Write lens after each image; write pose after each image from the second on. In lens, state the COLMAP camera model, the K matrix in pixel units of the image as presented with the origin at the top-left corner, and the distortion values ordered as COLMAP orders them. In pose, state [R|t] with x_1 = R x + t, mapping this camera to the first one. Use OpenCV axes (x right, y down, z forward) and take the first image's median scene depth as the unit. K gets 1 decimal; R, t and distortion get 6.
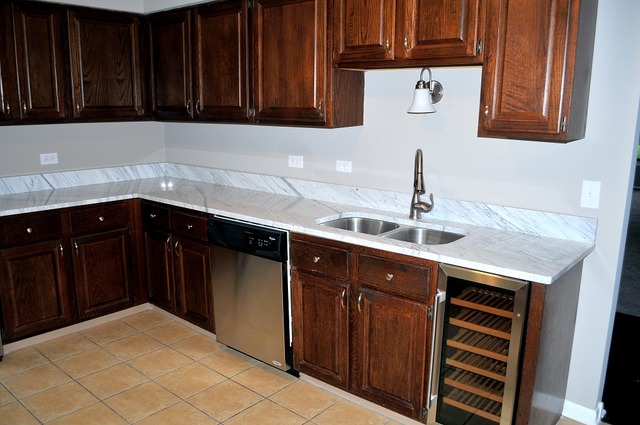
lens RADIAL K [[529.9, 0, 316.3], [0, 529.9, 219.8], [0, 0, 1]] dist [-0.090439, 0.011666]
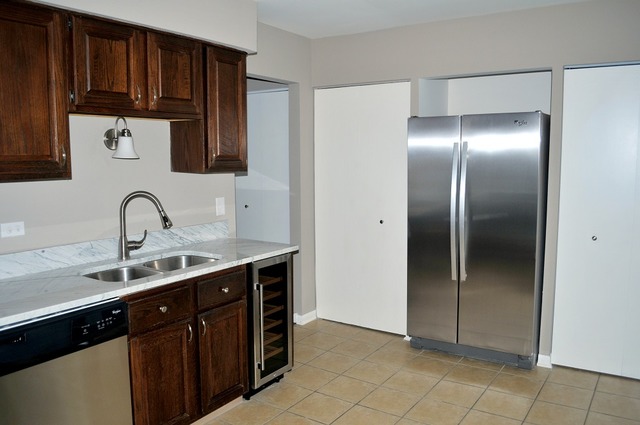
lens RADIAL K [[529.9, 0, 316.3], [0, 529.9, 219.8], [0, 0, 1]] dist [-0.090439, 0.011666]
pose [[-0.118204, -0.127306, 0.984795, -0.811772], [0.214015, 0.965174, 0.150457, -0.142265], [-0.969652, 0.228545, -0.086842, 0.659761]]
